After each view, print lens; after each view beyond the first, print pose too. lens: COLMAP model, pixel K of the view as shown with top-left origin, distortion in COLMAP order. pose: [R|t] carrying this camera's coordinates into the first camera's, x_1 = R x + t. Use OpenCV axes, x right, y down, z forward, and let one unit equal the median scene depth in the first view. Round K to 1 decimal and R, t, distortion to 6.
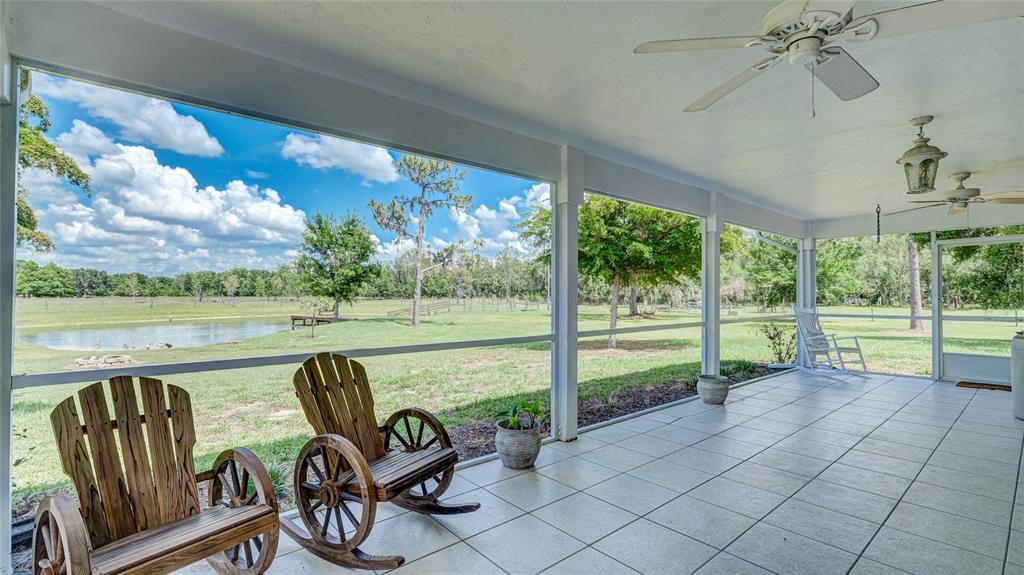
lens RADIAL K [[451.8, 0, 516.2], [0, 451.8, 288.2], [0, 0, 1]] dist [-0.003788, -0.000665]
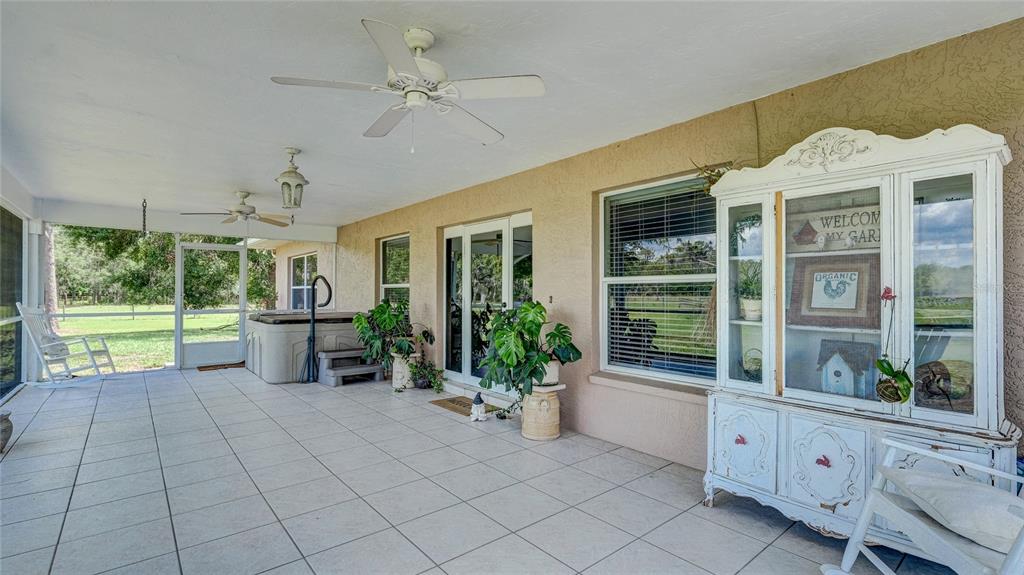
lens RADIAL K [[451.8, 0, 516.5], [0, 451.8, 291.0], [0, 0, 1]] dist [-0.003788, -0.000665]
pose [[0.007953, 0.005159, 0.999955, -0.151866], [-0.018453, 0.999817, -0.005012, 0.003609], [-0.999798, -0.018412, 0.008047, 0.168629]]
